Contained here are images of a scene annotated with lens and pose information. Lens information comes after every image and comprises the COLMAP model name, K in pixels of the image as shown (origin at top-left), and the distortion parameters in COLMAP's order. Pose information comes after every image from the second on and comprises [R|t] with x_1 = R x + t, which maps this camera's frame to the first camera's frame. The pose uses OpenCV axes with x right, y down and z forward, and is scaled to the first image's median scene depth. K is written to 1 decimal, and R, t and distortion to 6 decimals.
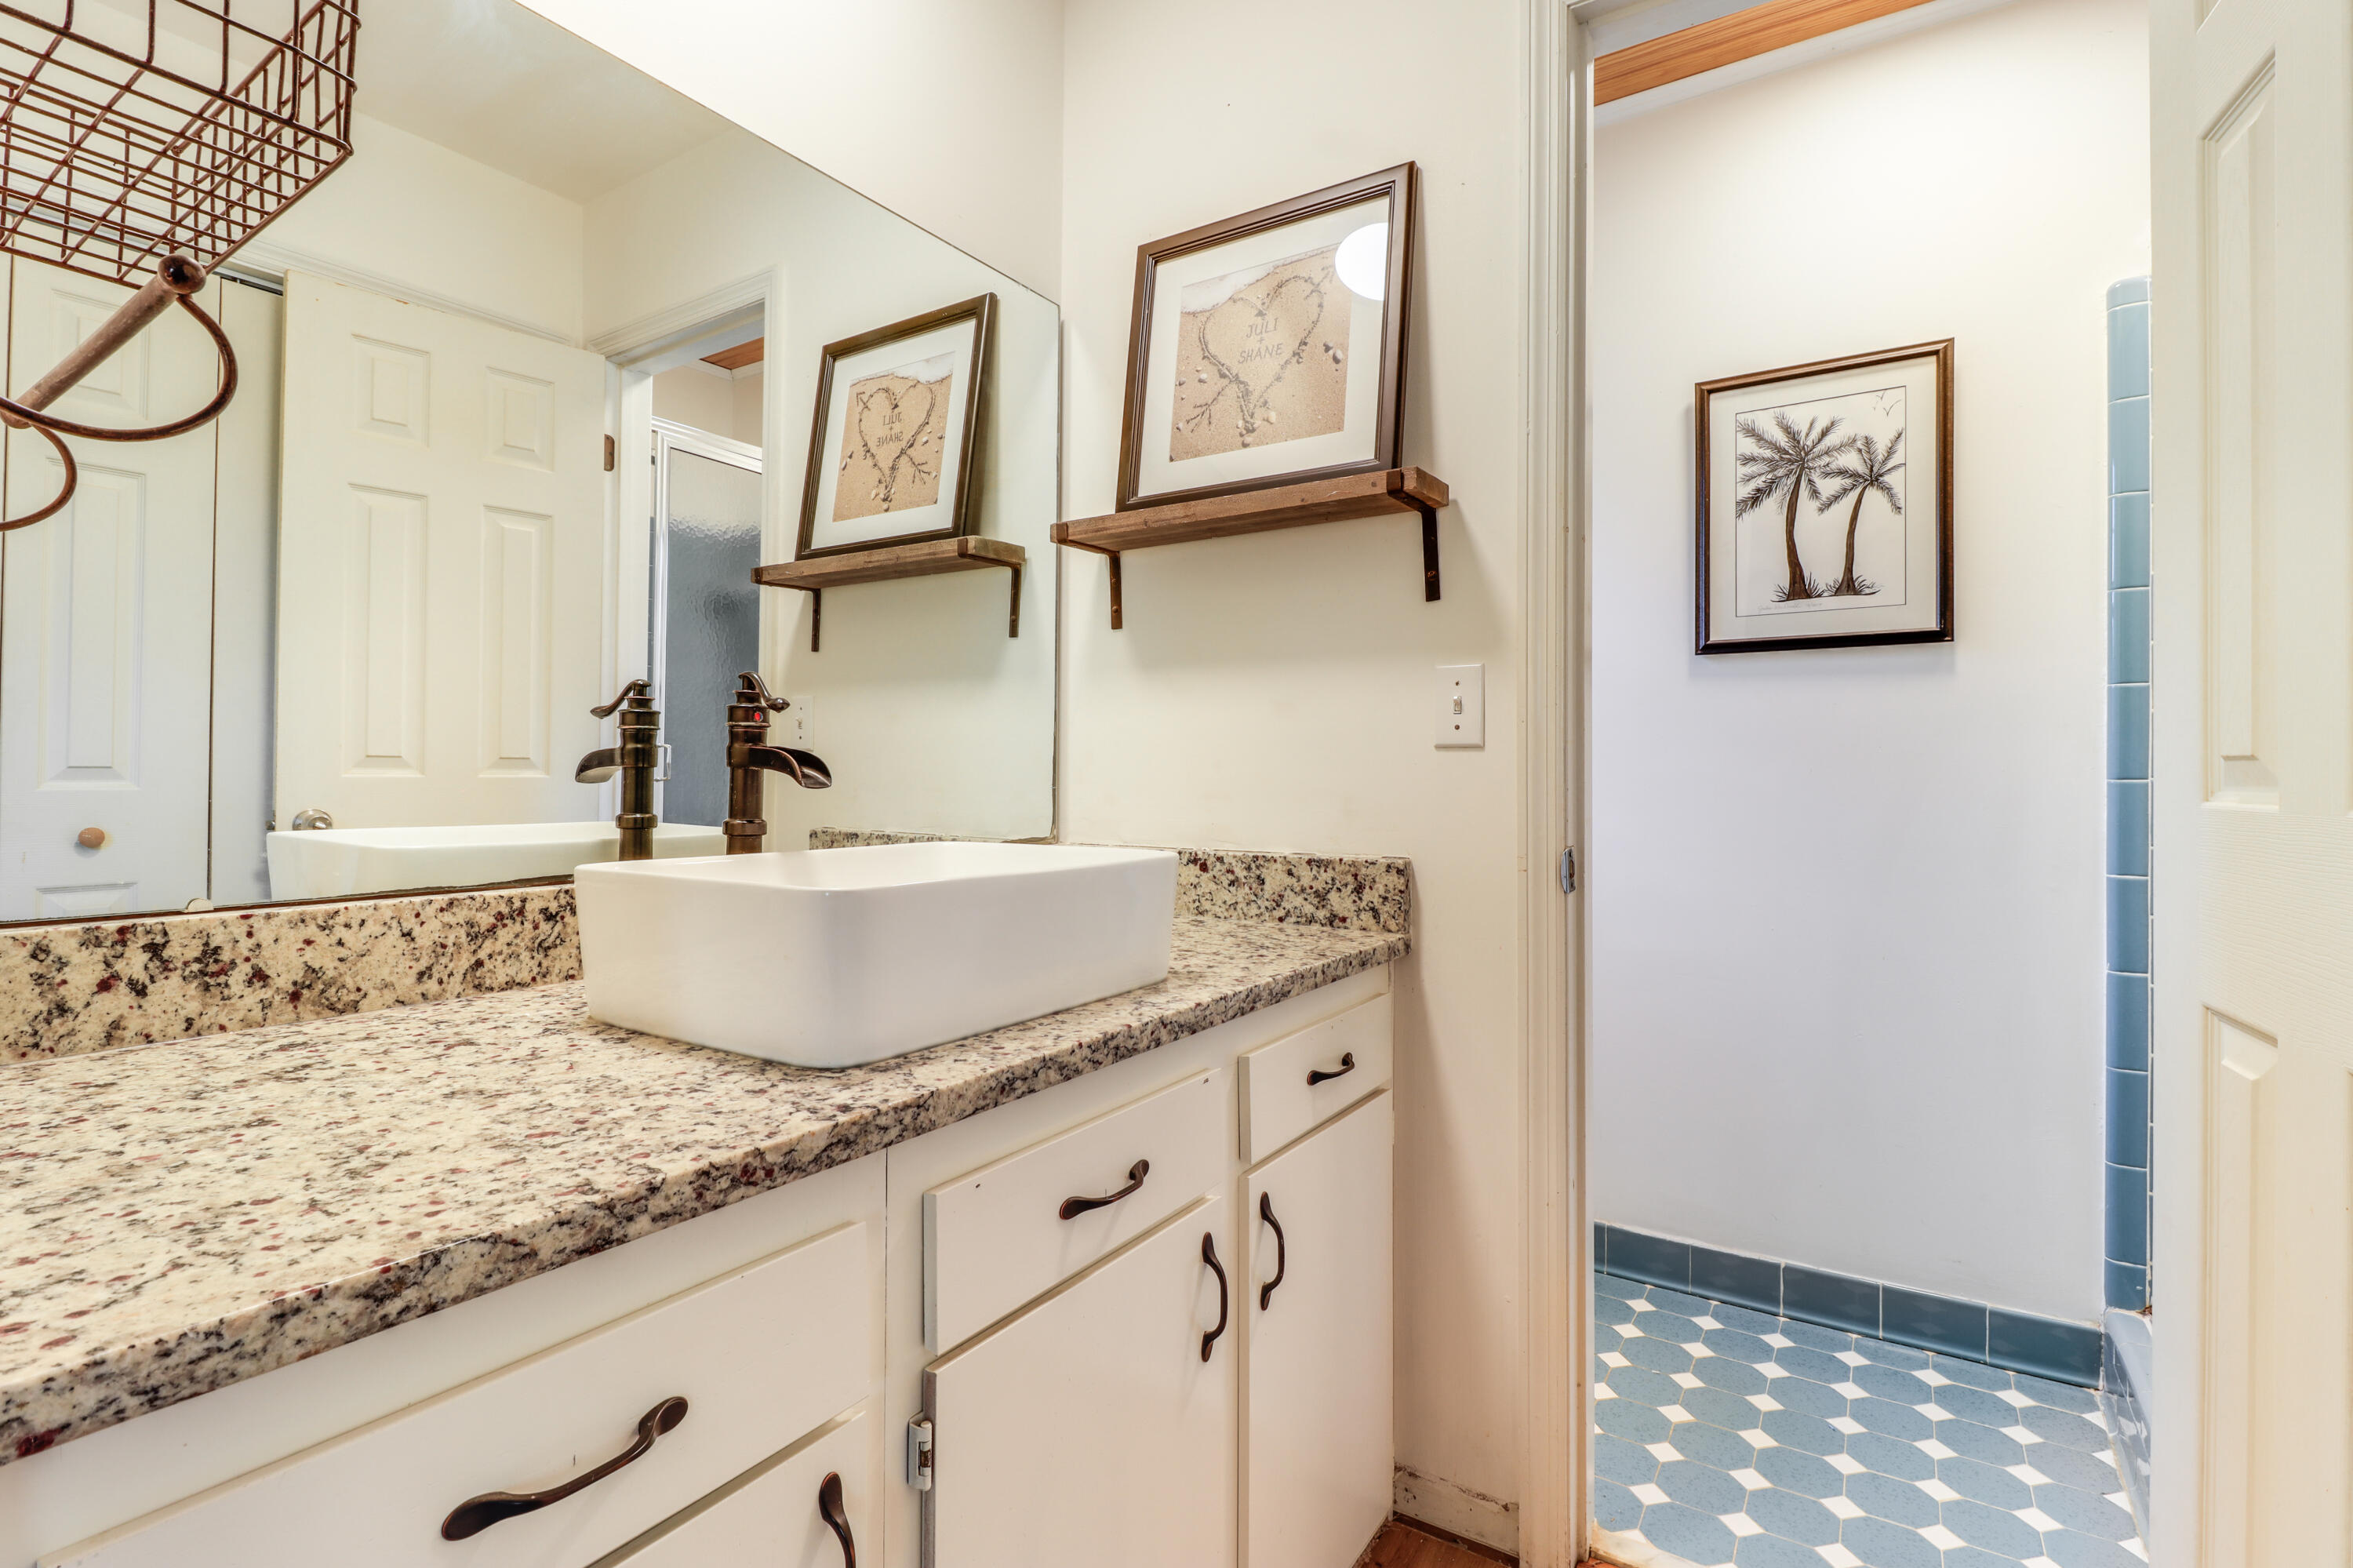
lens RADIAL K [[1097.3, 0, 1175.2], [0, 1097.3, 775.8], [0, 0, 1]] dist [0.000813, -0.000035]
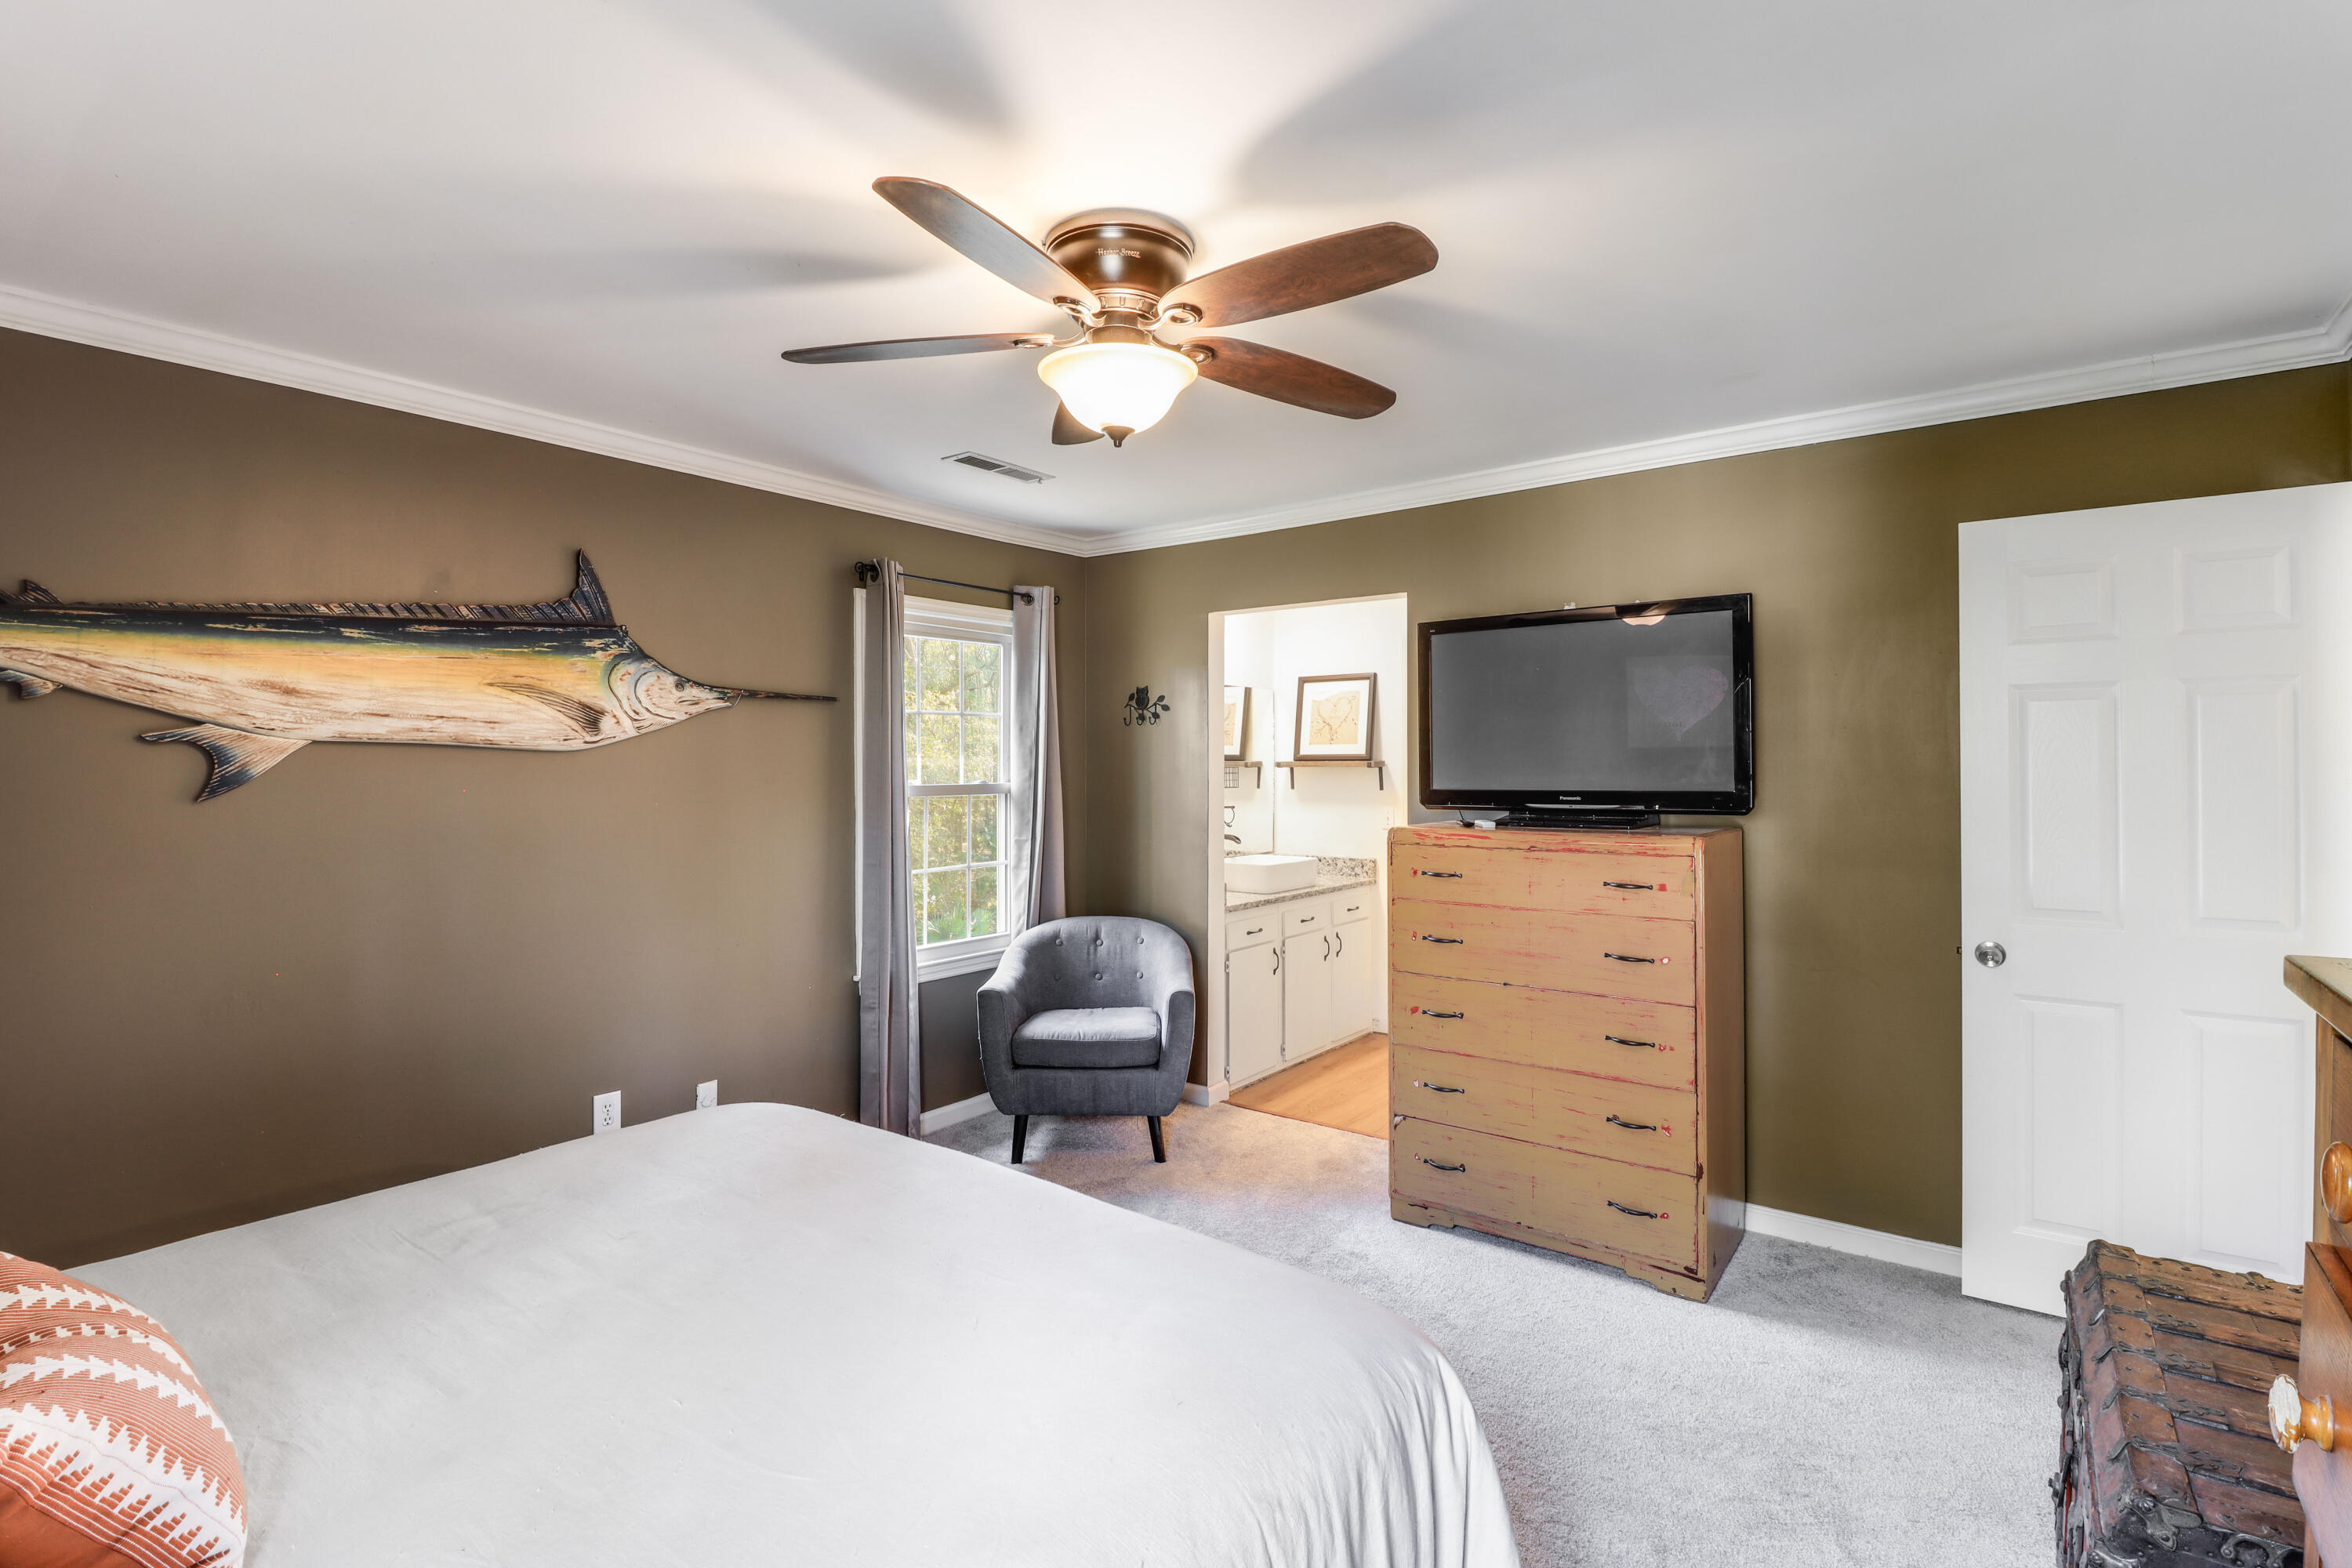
lens RADIAL K [[1095.4, 0, 1176.8], [0, 1095.4, 777.3], [0, 0, 1]] dist [0.000111, 0.000187]
pose [[0.997341, -0.009939, -0.072190, -0.191473], [0.010746, 0.999884, 0.010802, -0.246648], [0.072074, -0.011549, 0.997332, -2.757231]]
